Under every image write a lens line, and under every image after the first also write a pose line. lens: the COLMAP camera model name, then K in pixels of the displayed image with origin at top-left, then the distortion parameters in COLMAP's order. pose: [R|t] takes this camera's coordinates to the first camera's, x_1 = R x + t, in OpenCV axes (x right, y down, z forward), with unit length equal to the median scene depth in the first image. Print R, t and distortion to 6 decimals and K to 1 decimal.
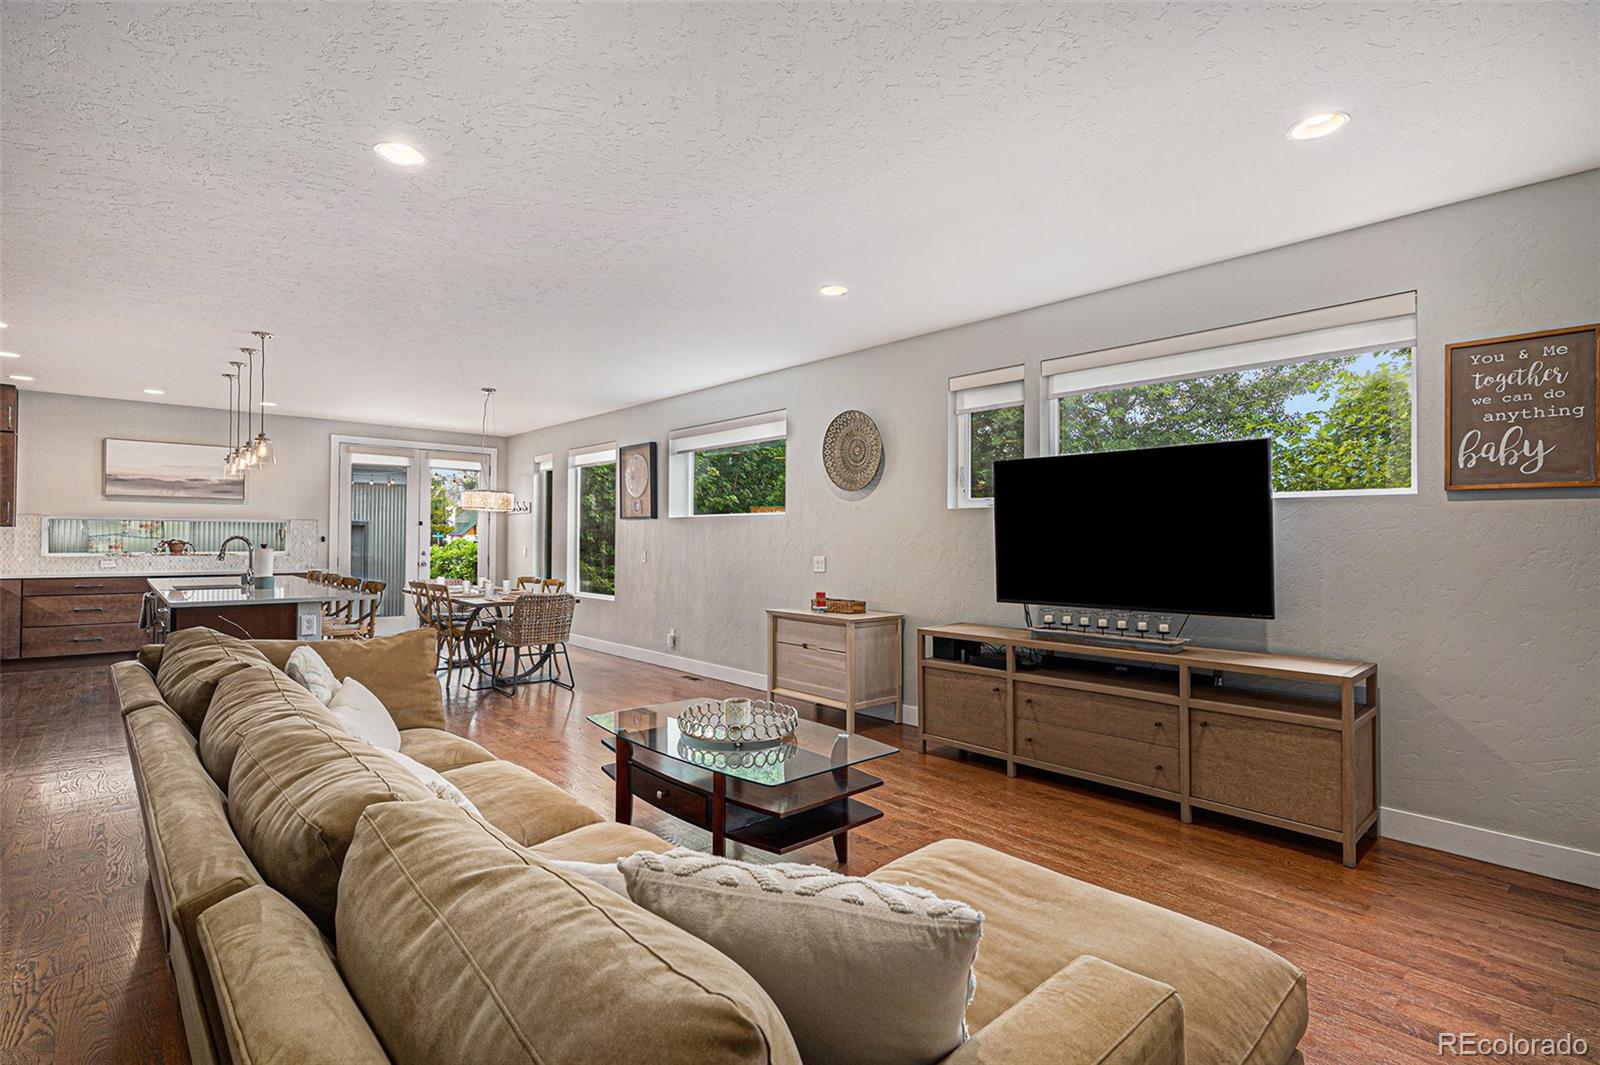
lens RADIAL K [[765.0, 0, 839.9], [0, 765.0, 531.9], [0, 0, 1]] dist [0.011821, -0.004912]
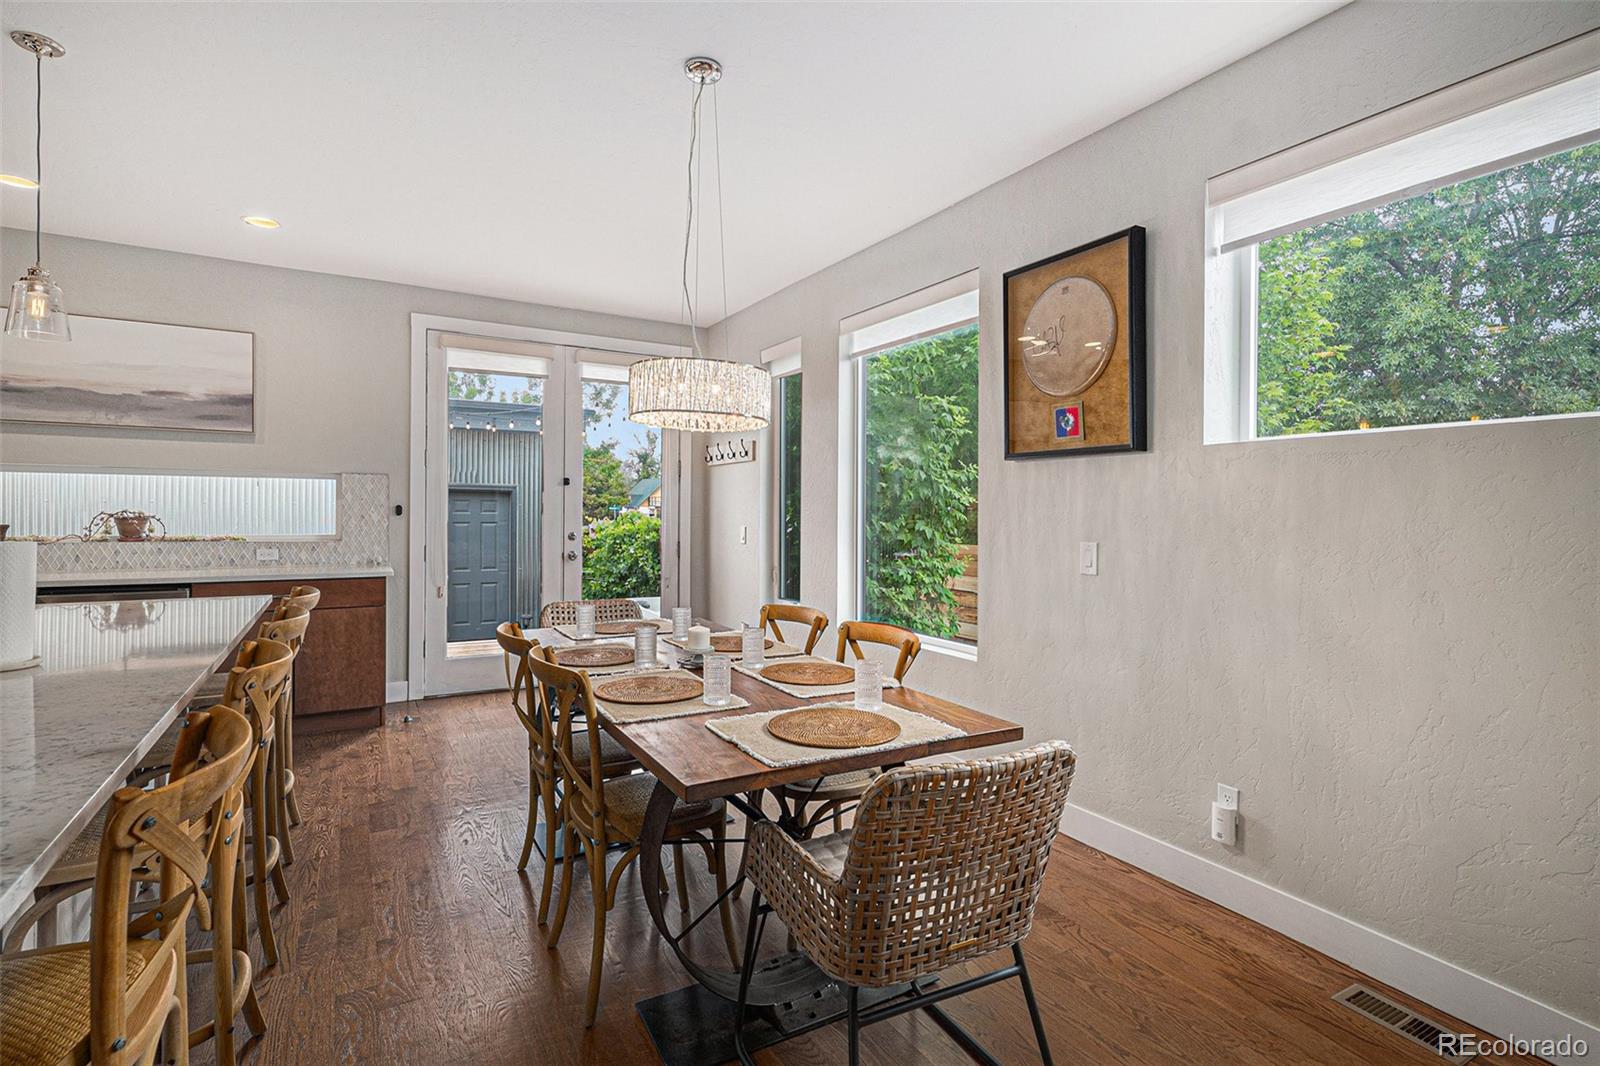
lens RADIAL K [[765.0, 0, 807.8], [0, 765.0, 527.5], [0, 0, 1]] dist [0.011821, -0.004912]
pose [[0.971087, 0.007328, -0.238614, -0.284283], [0.000782, 0.999426, 0.033874, 0.004837], [0.238725, -0.033081, 0.970524, 0.581898]]
